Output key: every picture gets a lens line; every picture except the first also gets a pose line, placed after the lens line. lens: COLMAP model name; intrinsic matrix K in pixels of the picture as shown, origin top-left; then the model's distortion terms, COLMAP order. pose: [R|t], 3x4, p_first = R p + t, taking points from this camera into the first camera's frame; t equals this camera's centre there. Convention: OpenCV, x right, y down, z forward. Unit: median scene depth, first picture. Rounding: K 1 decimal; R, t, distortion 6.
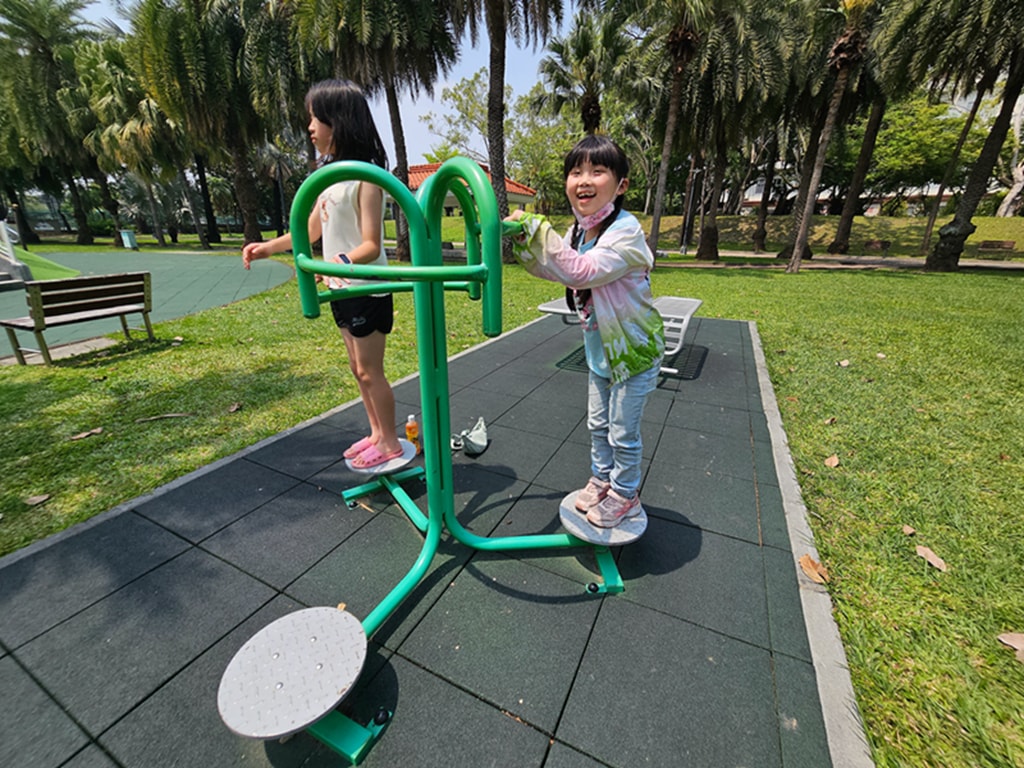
lens RADIAL K [[418.1, 0, 512.0], [0, 418.1, 384.0], [0, 0, 1]] dist [0.000255, -0.000034]
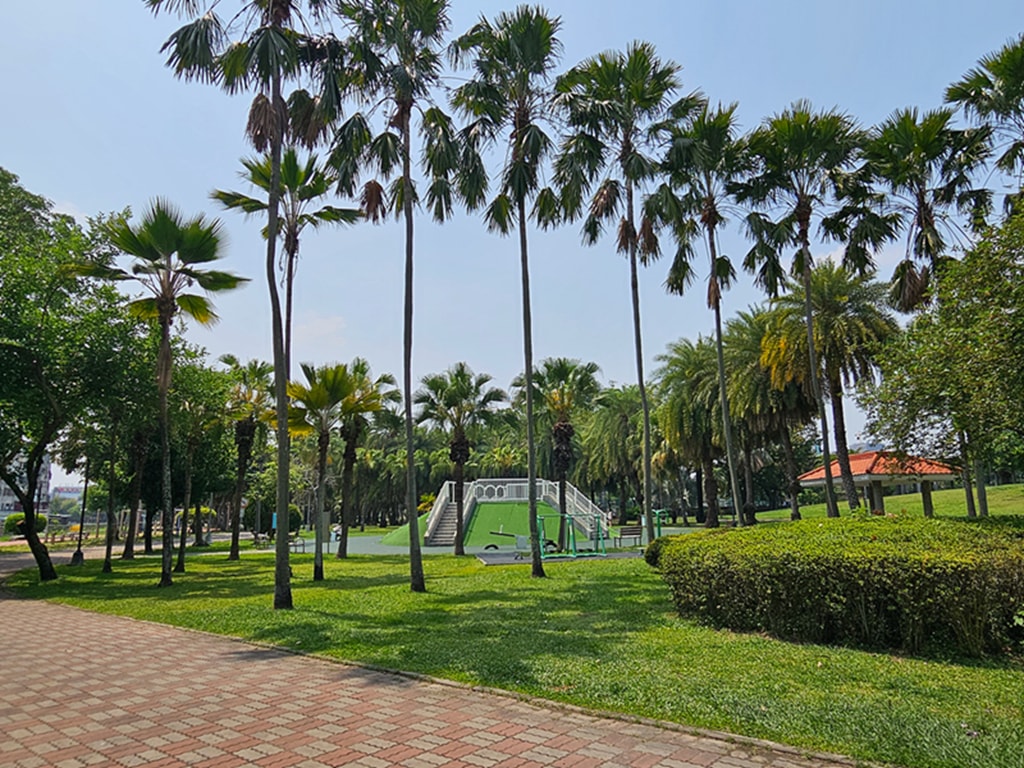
lens RADIAL K [[418.1, 0, 512.0], [0, 418.1, 384.0], [0, 0, 1]] dist [0.000255, -0.000034]
pose [[0.531651, -0.257205, -0.806965, 0.273116], [-0.286313, 0.842106, -0.457036, 0.113635], [0.797102, 0.474029, 0.374066, -0.292268]]
